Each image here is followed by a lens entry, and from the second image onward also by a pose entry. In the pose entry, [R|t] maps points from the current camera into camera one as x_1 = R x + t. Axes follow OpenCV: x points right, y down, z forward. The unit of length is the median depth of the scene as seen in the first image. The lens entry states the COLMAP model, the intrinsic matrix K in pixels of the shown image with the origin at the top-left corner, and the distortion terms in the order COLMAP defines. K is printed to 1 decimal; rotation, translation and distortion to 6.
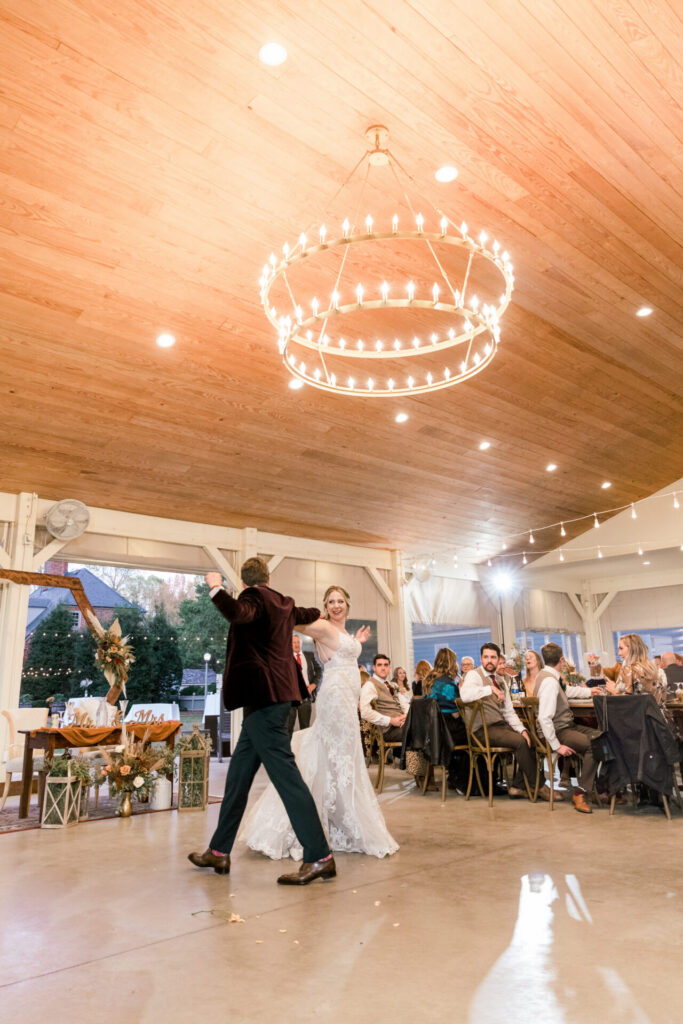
lens RADIAL K [[752.0, 0, 341.4], [0, 752.0, 510.5], [0, 0, 1]] dist [0.003419, 0.000681]
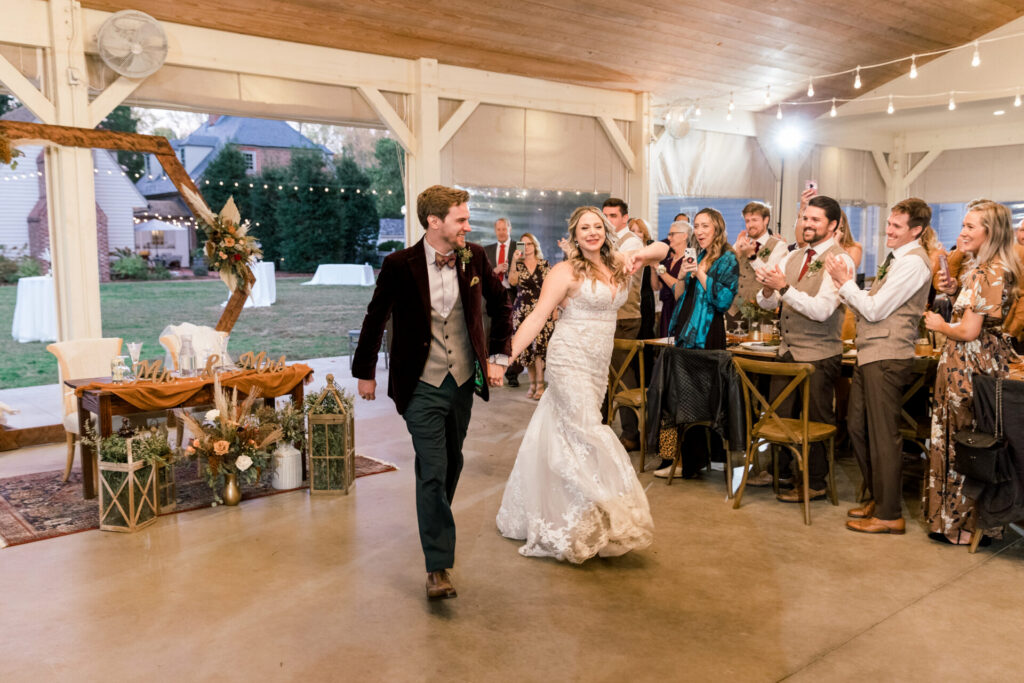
lens RADIAL K [[884.1, 0, 507.1], [0, 884.1, 339.0], [0, 0, 1]] dist [0.002297, 0.009576]
pose [[0.997656, 0.030798, -0.061101, 0.005350], [-0.008691, 0.942779, 0.333304, -0.004433], [0.067870, -0.331992, 0.940837, 0.188322]]
